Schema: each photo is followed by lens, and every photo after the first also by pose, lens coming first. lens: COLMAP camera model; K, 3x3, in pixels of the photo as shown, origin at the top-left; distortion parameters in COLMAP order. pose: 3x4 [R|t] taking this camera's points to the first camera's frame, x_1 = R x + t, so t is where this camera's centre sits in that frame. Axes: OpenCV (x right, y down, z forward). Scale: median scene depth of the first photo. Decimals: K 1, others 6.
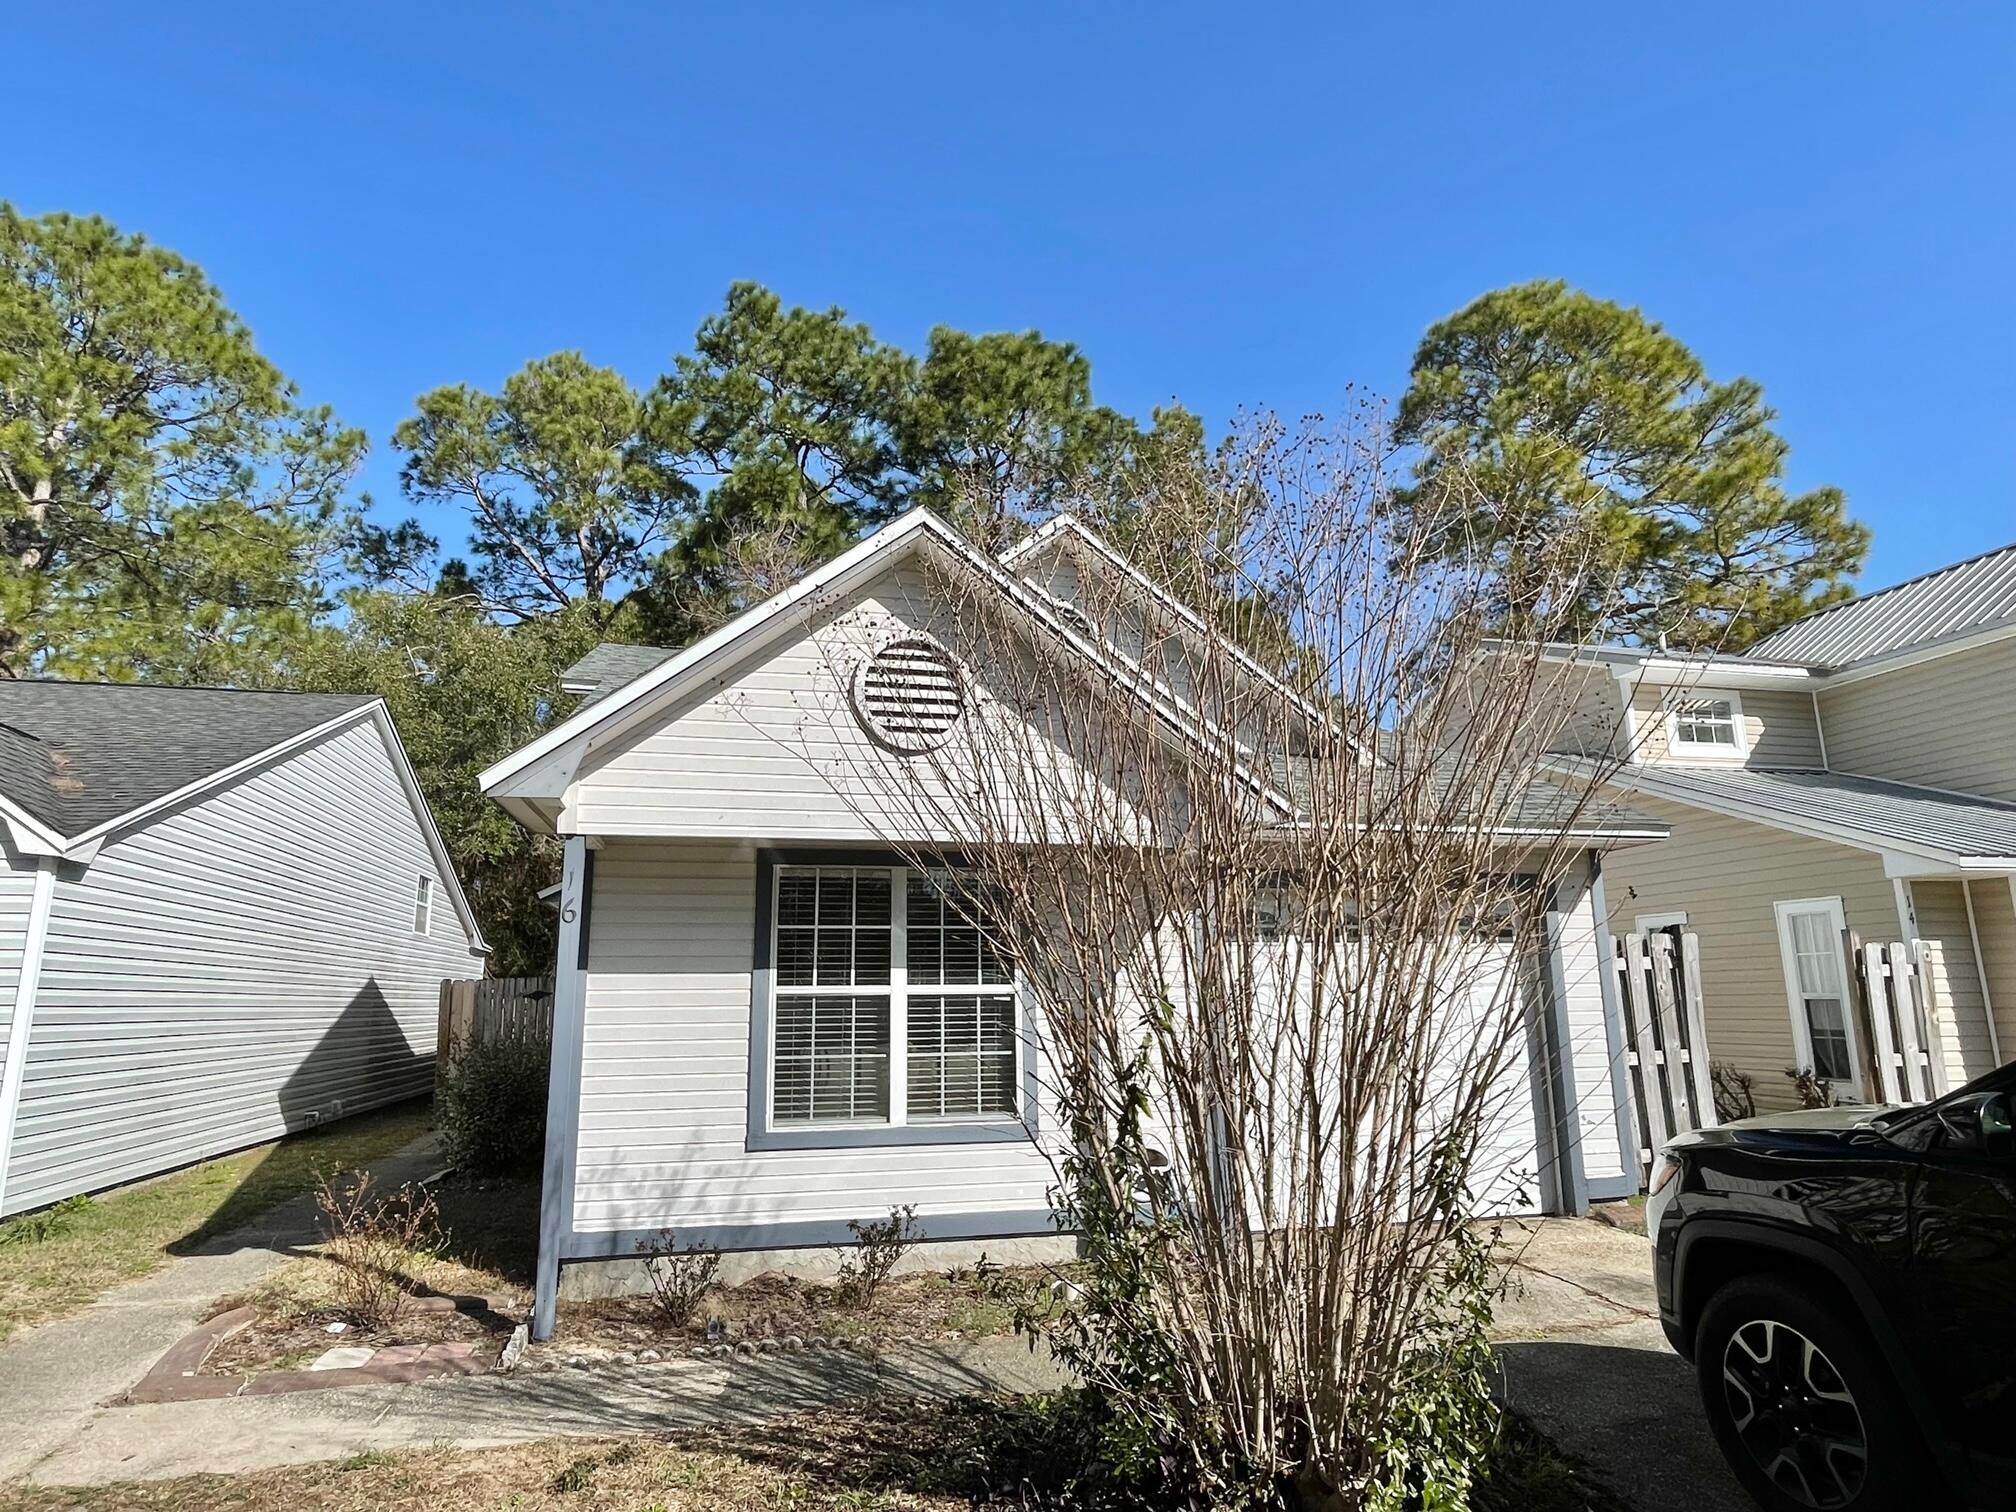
lens RADIAL K [[1162.4, 0, 1008.0], [0, 1162.4, 756.0], [0, 0, 1]] dist [-0.021621, 0.015162]
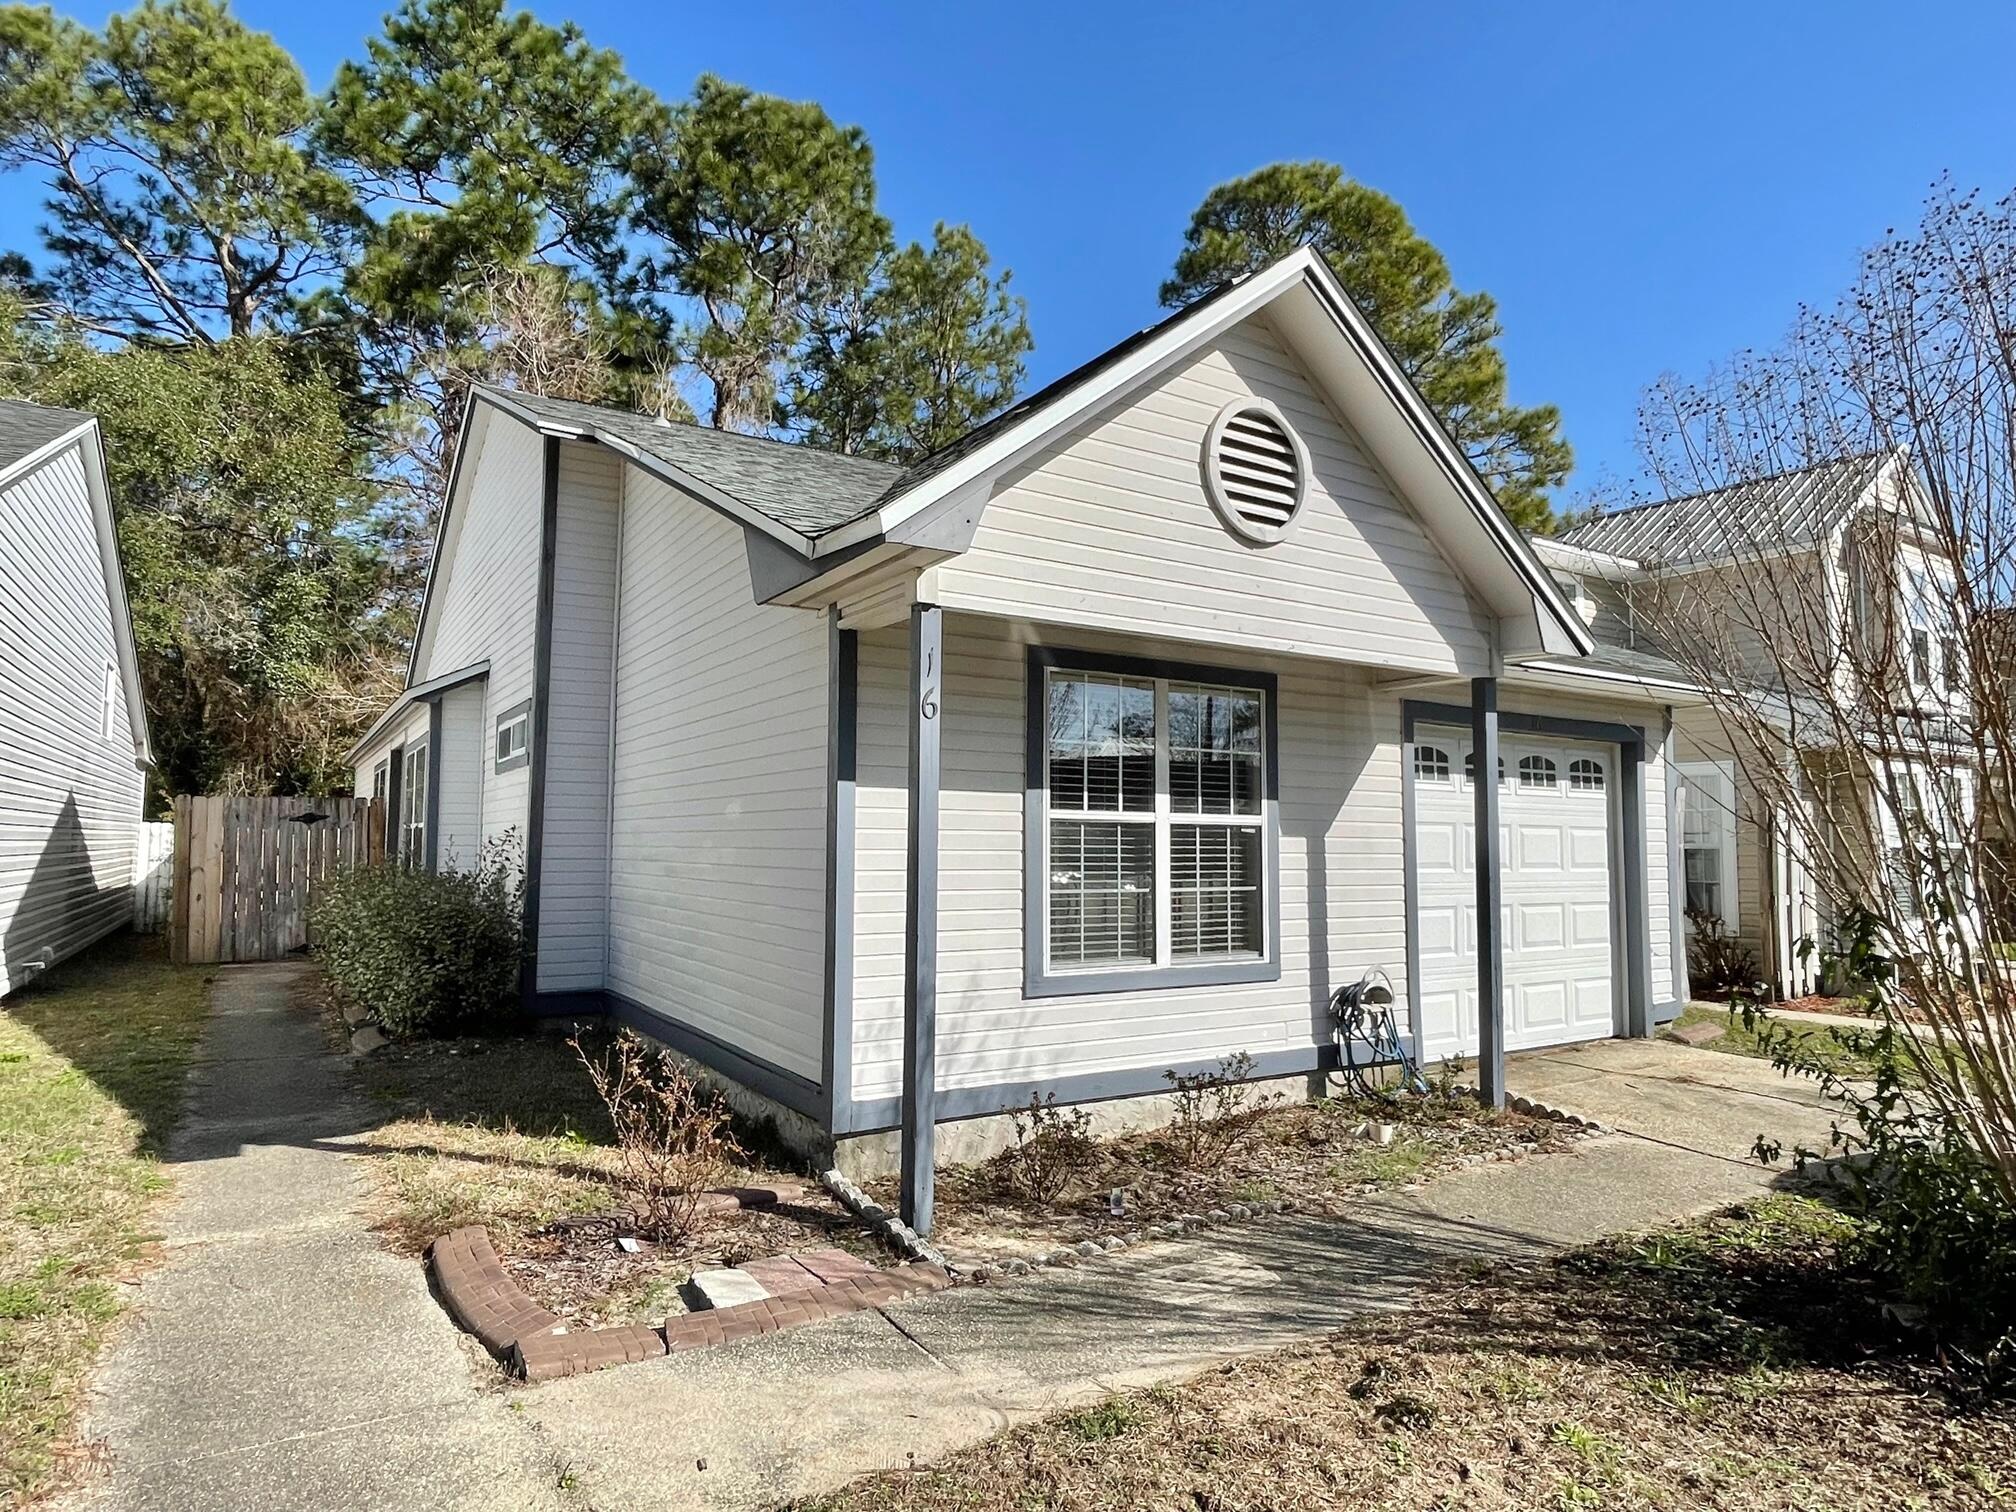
lens RADIAL K [[1154.7, 0, 1008.0], [0, 1154.7, 756.0], [0, 0, 1]] dist [-0.004084, -0.000637]
pose [[0.945525, 0.042790, 0.322725, -0.499653], [-0.085087, 0.989348, 0.118112, 0.063275], [-0.314233, -0.139138, 0.939094, 0.224180]]
